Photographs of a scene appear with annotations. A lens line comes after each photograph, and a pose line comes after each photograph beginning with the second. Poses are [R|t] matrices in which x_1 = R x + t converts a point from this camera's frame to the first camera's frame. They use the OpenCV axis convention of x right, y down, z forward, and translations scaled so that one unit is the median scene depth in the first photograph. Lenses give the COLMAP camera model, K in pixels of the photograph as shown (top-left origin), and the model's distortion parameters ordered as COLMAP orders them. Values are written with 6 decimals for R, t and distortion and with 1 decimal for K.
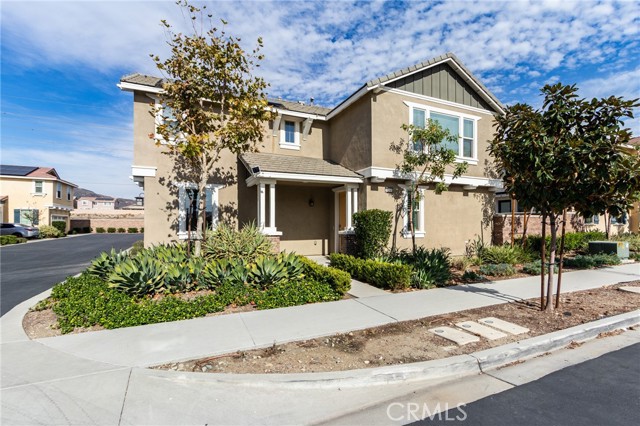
lens RADIAL K [[307.9, 0, 321.7], [0, 307.9, 238.9], [0, 0, 1]] dist [0.001570, -0.000394]
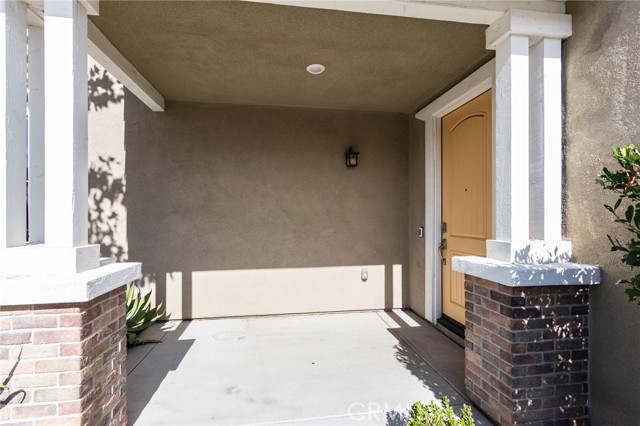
lens RADIAL K [[290.3, 0, 312.1], [0, 290.3, 215.1], [0, 0, 1]] dist [0.000988, -0.000220]
pose [[0.958248, -0.002087, -0.285932, 0.018136], [-0.010725, 0.999007, -0.043234, -0.043173], [0.285739, 0.044495, 0.957274, 0.757305]]
